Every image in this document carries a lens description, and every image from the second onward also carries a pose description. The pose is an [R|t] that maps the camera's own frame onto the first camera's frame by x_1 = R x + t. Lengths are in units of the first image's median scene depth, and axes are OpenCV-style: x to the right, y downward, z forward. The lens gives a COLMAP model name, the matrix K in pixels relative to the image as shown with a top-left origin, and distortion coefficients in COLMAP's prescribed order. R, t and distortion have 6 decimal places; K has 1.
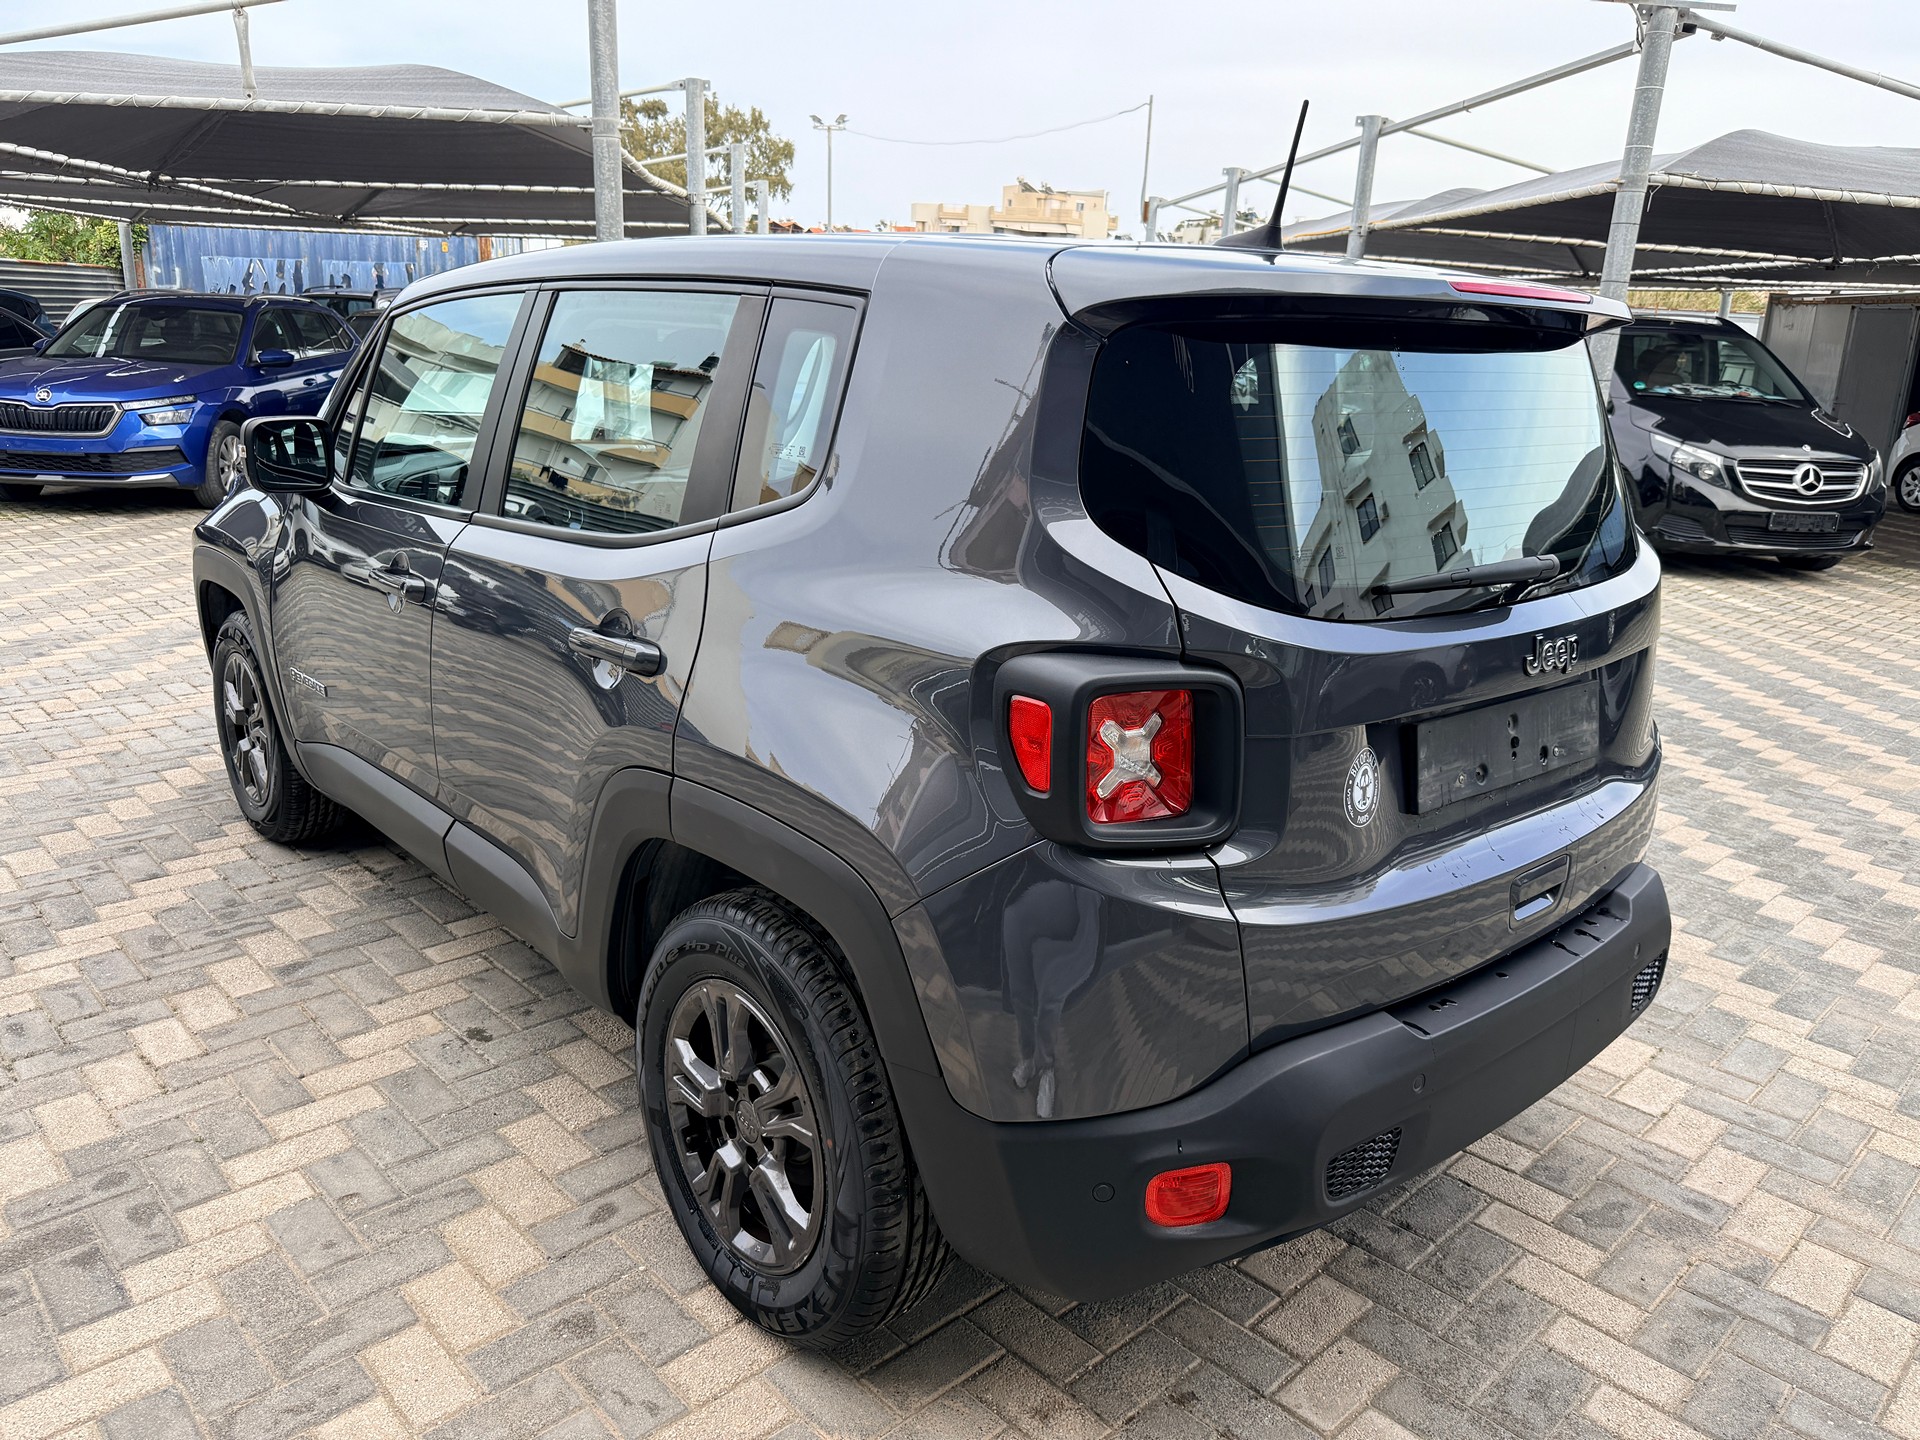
lens RADIAL K [[1351.7, 0, 963.1], [0, 1351.7, 735.4], [0, 0, 1]] dist [0.001251, -0.002461]
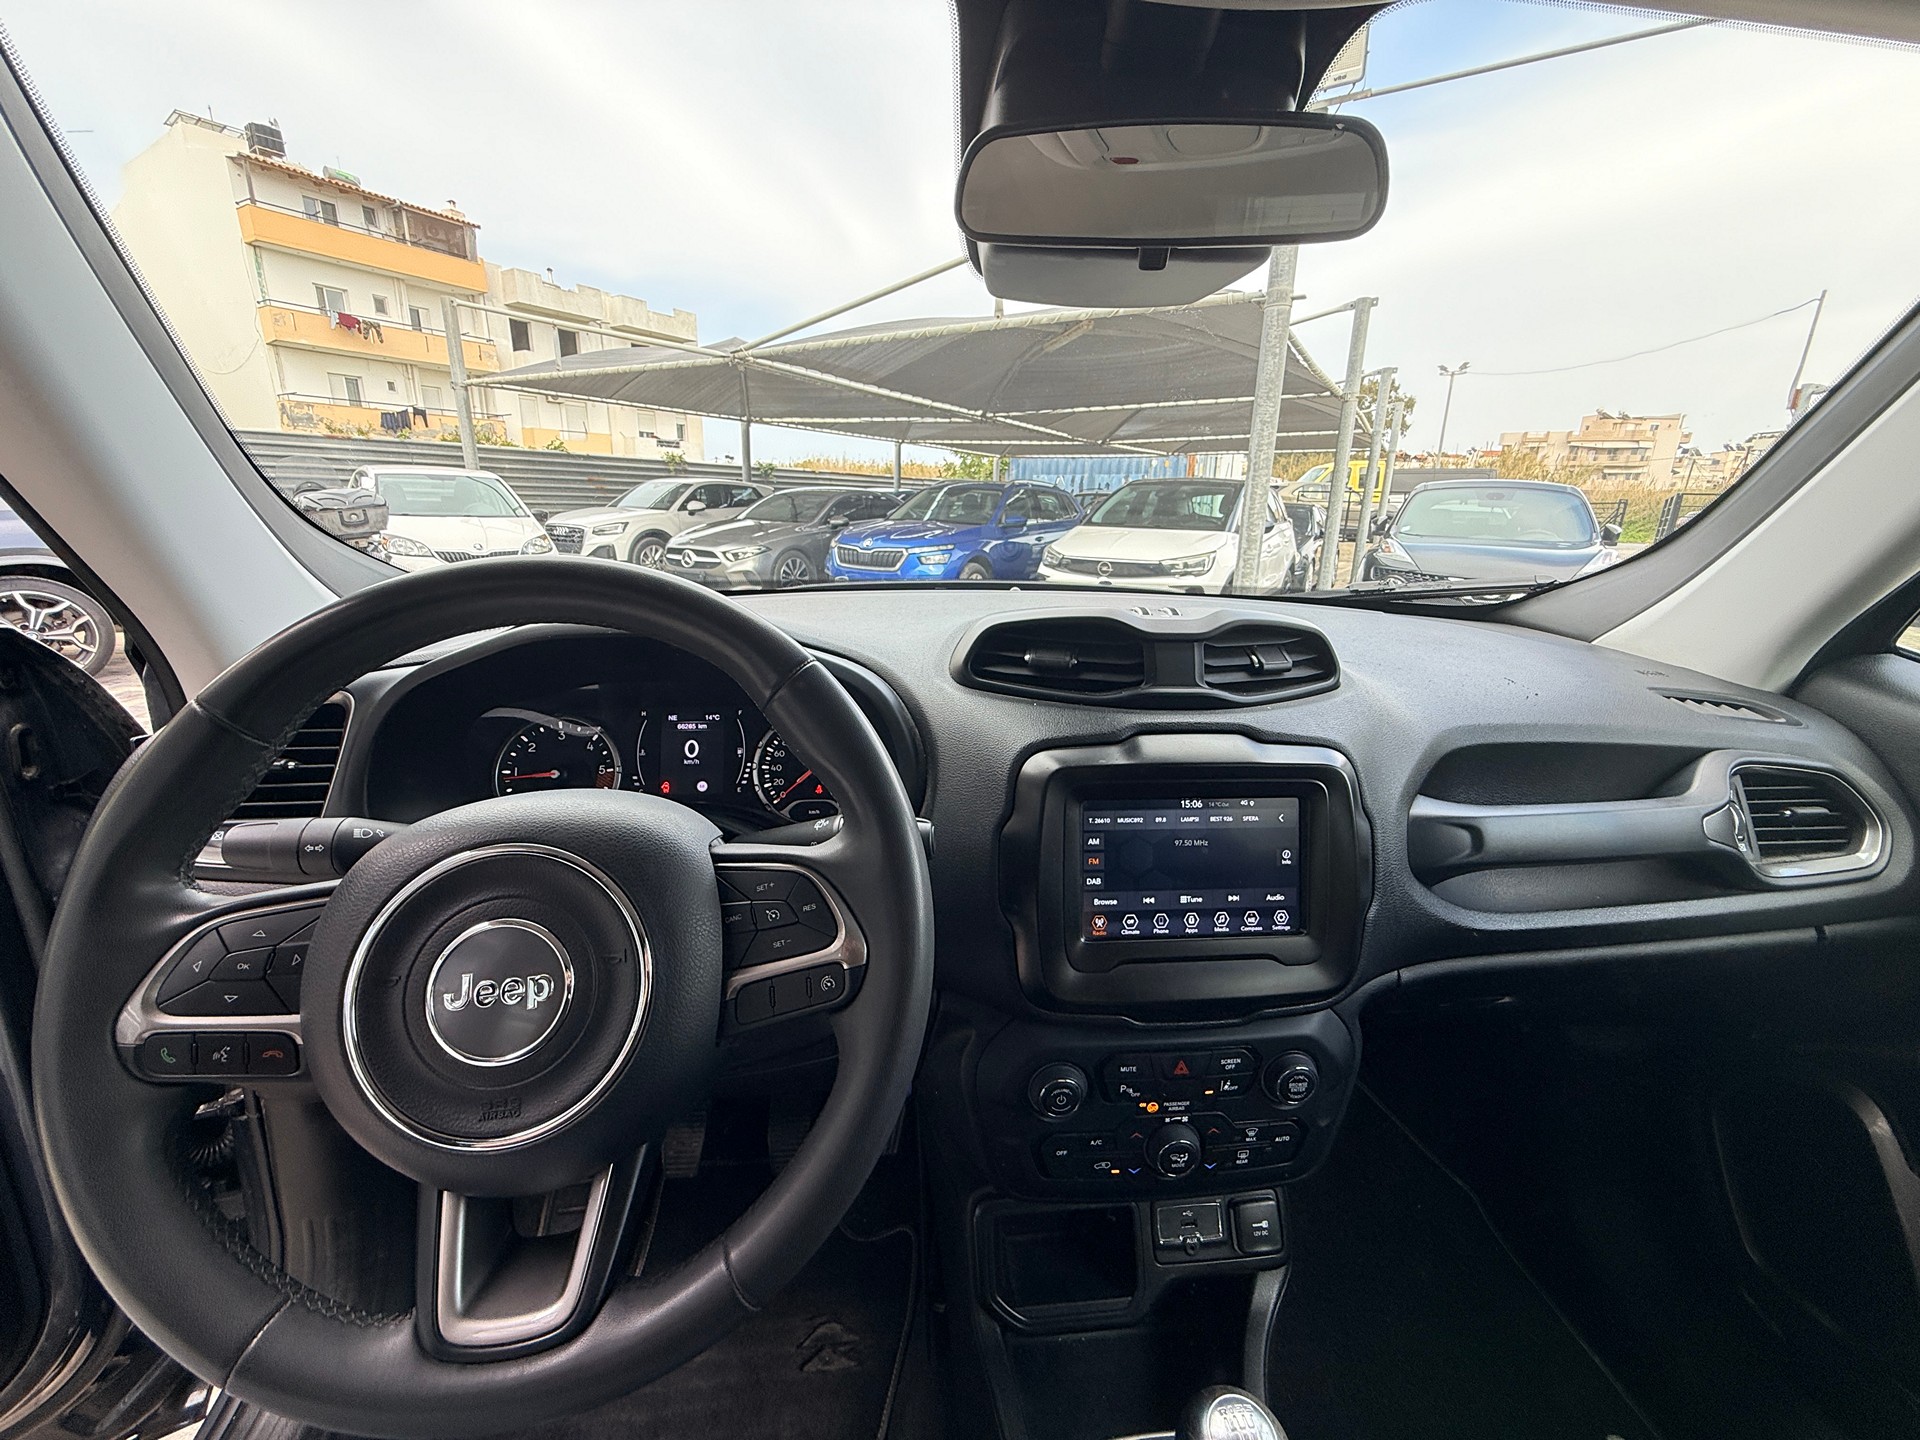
lens RADIAL K [[761.4, 0, 960.9], [0, 761.4, 725.1], [0, 0, 1]] dist [-0.003101, 0.000389]
pose [[0.813523, 0.141566, -0.564039, -0.070826], [-0.160021, 0.986969, 0.016914, -0.073504], [0.559083, 0.076498, 0.825575, 0.333665]]
